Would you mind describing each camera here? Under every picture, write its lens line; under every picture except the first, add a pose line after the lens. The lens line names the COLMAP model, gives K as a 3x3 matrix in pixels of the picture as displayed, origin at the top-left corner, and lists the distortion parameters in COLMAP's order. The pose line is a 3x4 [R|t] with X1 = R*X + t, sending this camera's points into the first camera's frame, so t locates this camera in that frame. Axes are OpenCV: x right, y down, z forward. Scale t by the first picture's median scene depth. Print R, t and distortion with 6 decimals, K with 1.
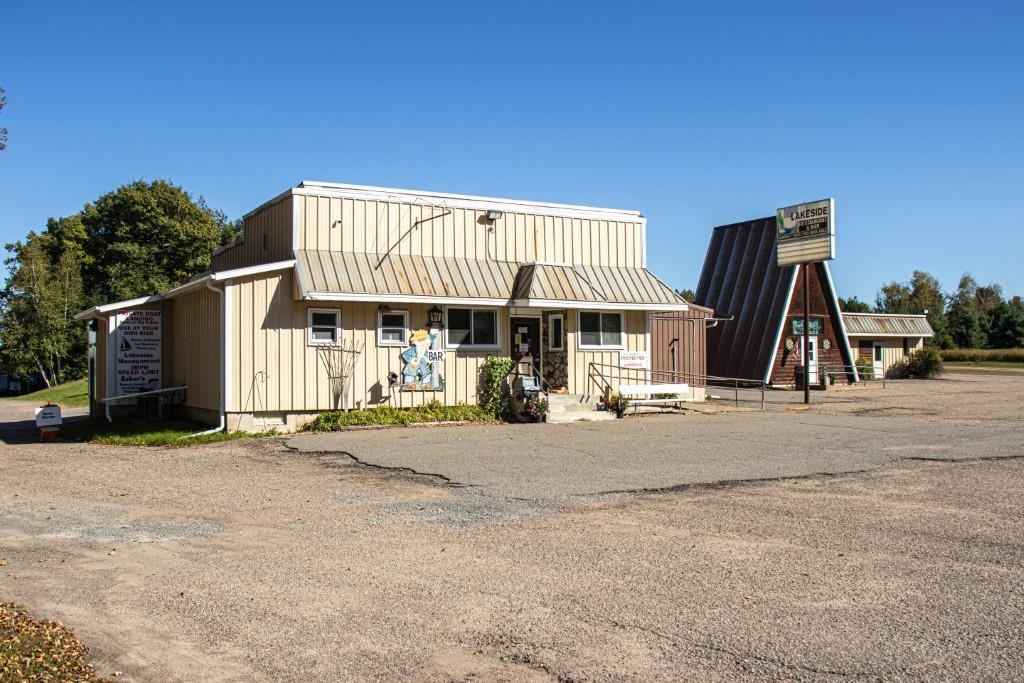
lens RADIAL K [[1032.8, 0, 512.0], [0, 1032.8, 341.5], [0, 0, 1]] dist [-0.008504, -0.016392]
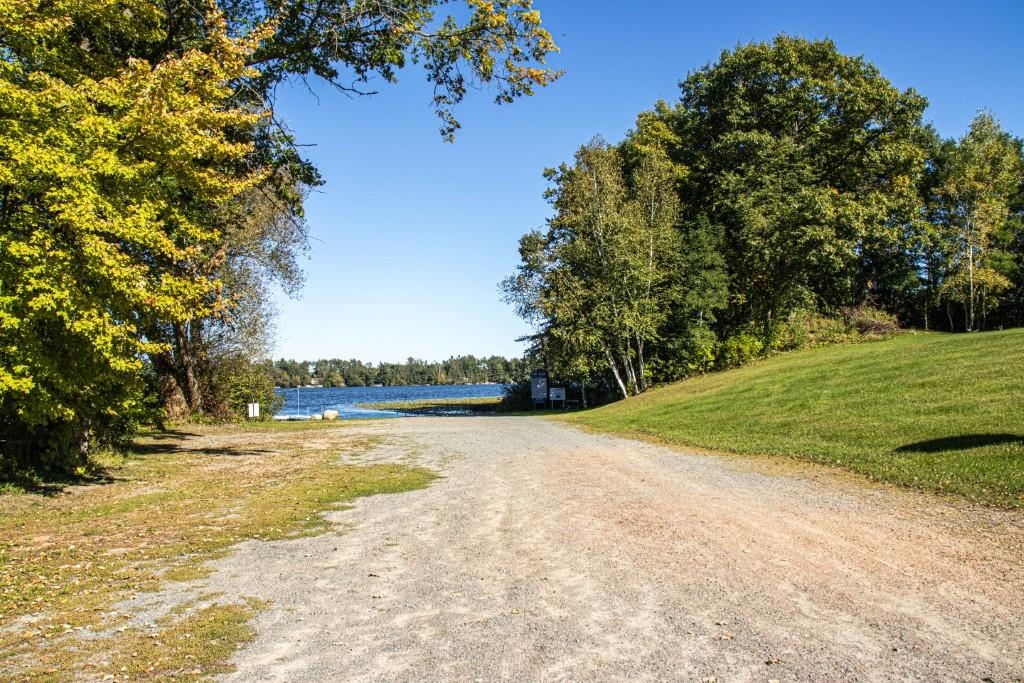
lens RADIAL K [[856.4, 0, 512.0], [0, 856.4, 341.5], [0, 0, 1]] dist [-0.147073, 0.178186]
pose [[0.896433, -0.025714, -0.442433, -0.297577], [0.017122, 0.999579, -0.023404, 0.024722], [0.442849, 0.013404, 0.896496, 0.555173]]
